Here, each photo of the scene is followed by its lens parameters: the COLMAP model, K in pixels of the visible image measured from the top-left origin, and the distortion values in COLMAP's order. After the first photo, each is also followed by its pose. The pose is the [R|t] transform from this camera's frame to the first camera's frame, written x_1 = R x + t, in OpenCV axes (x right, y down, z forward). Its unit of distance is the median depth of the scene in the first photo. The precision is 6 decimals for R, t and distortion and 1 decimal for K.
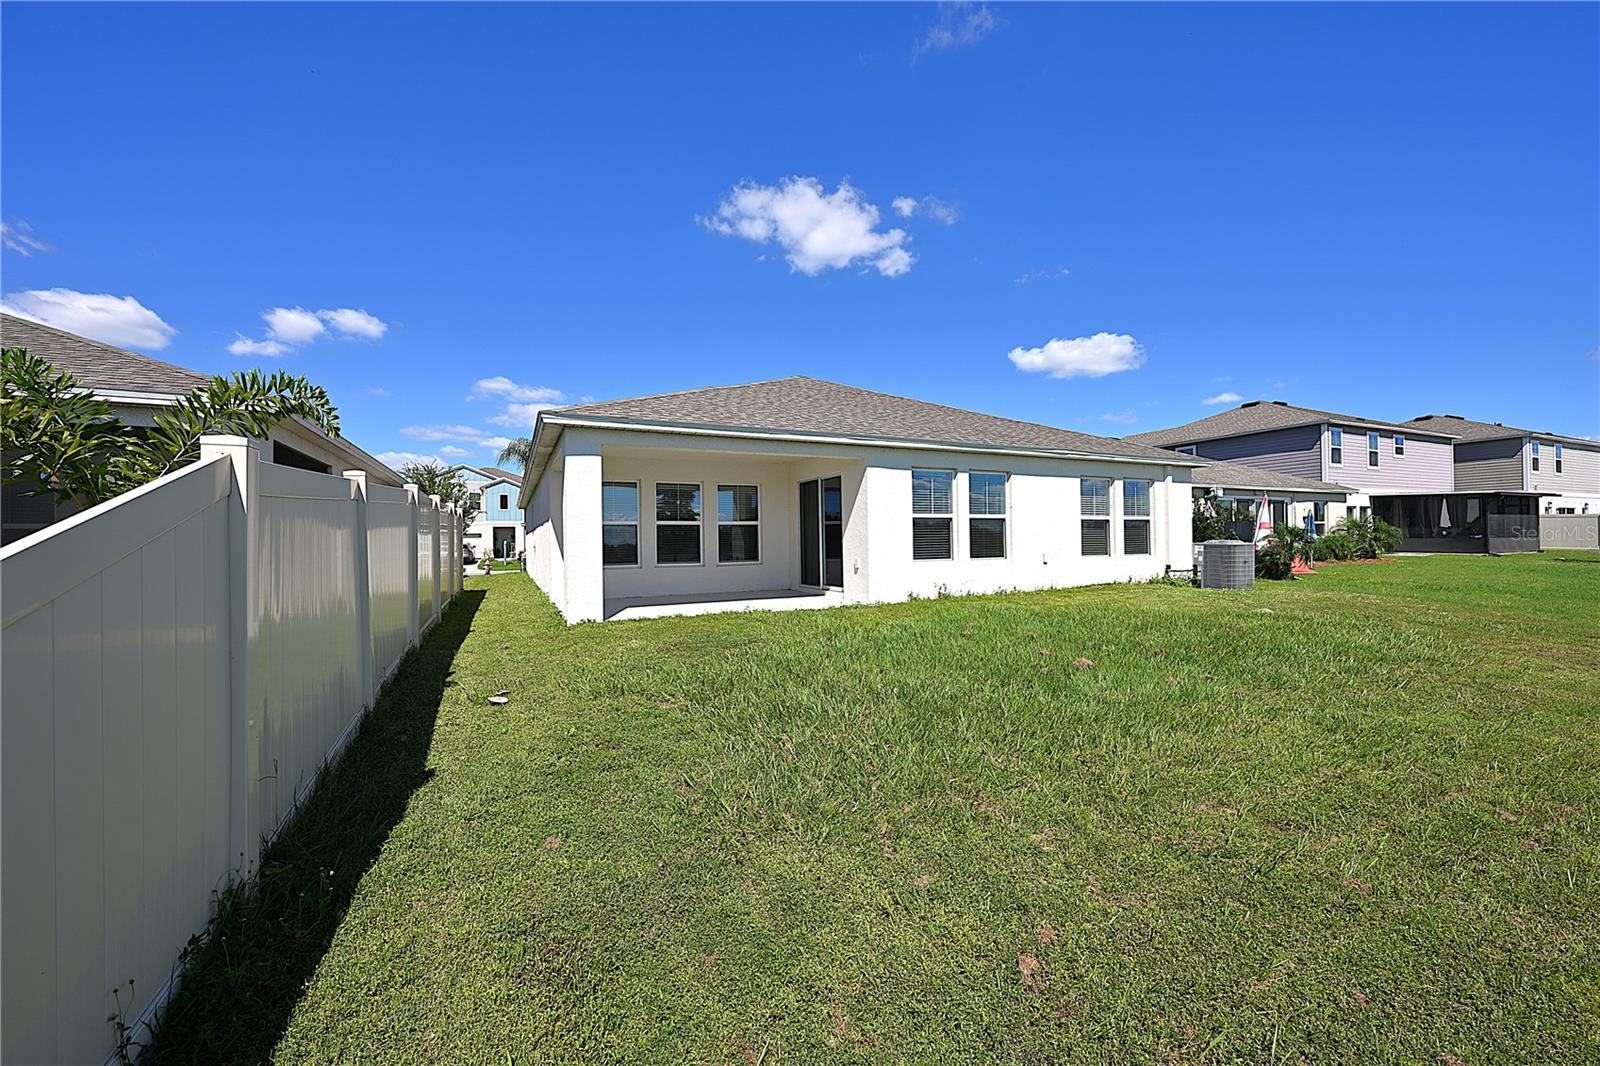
lens RADIAL K [[627.9, 0, 800.0], [0, 627.9, 533.0], [0, 0, 1]] dist [0.000212, 0.000023]
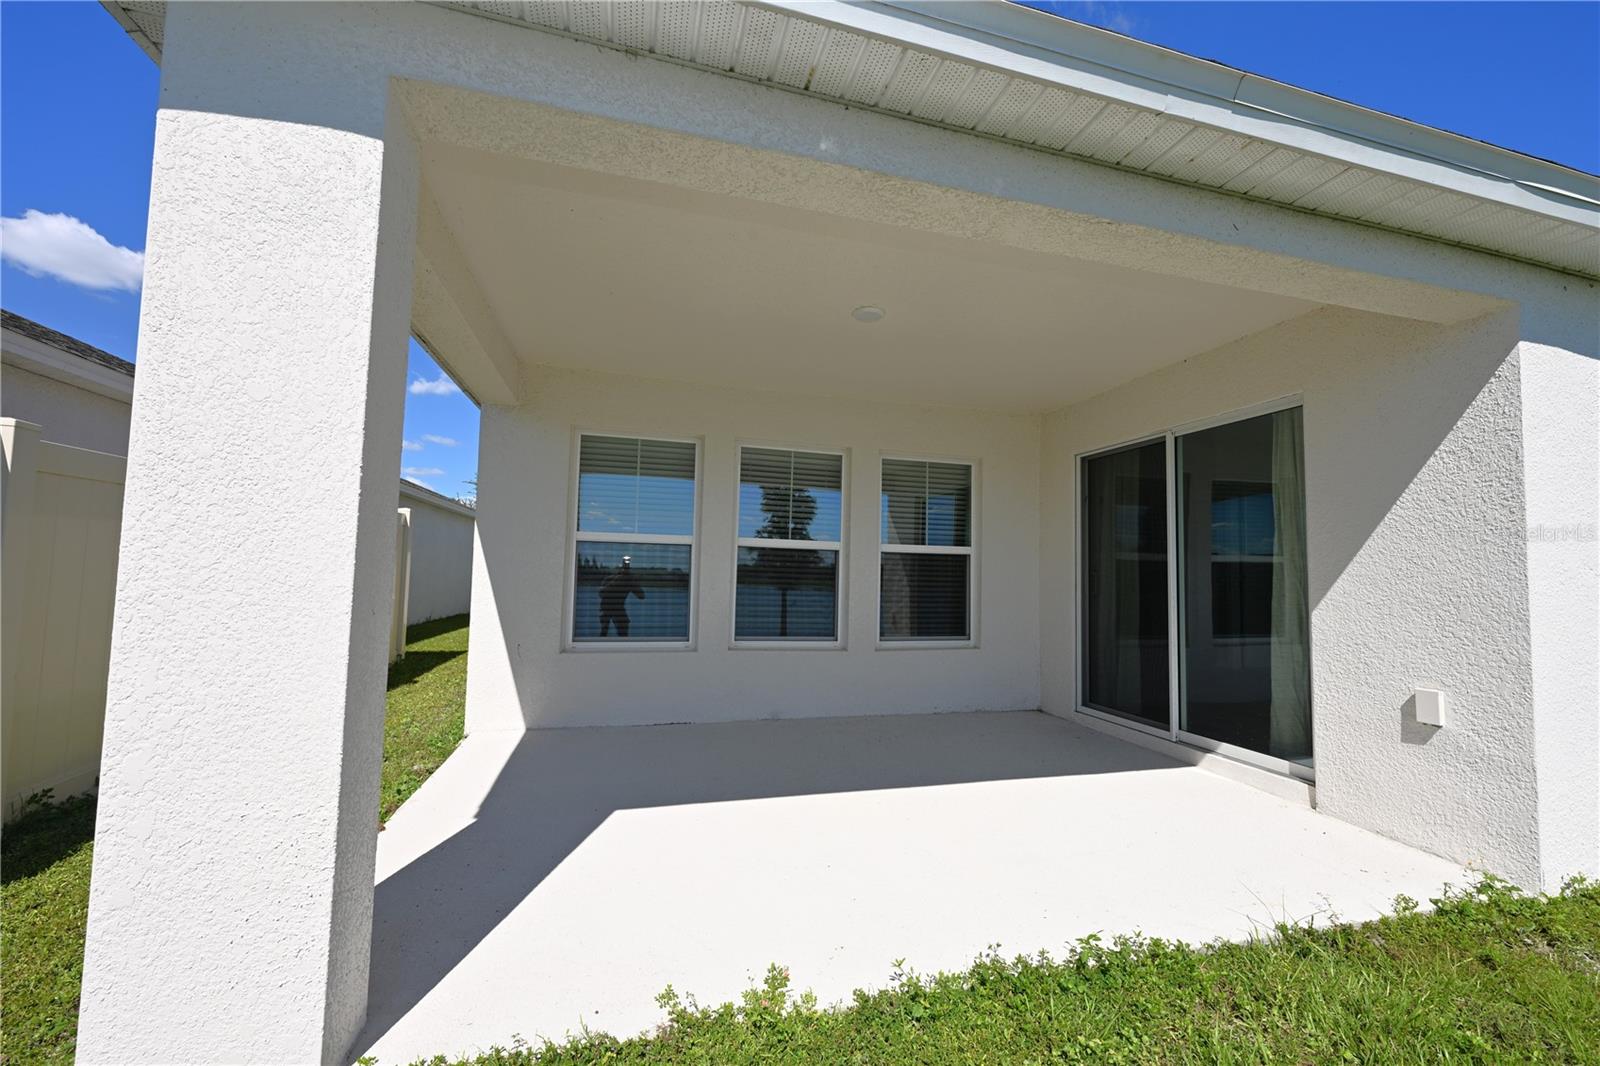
lens RADIAL K [[627.9, 0, 800.0], [0, 627.9, 533.0], [0, 0, 1]] dist [0.000212, 0.000023]
pose [[0.983502, 0.026276, -0.178981, -0.108921], [-0.035917, 0.998061, -0.050842, -0.002255], [0.177298, 0.056432, 0.982538, 0.572045]]
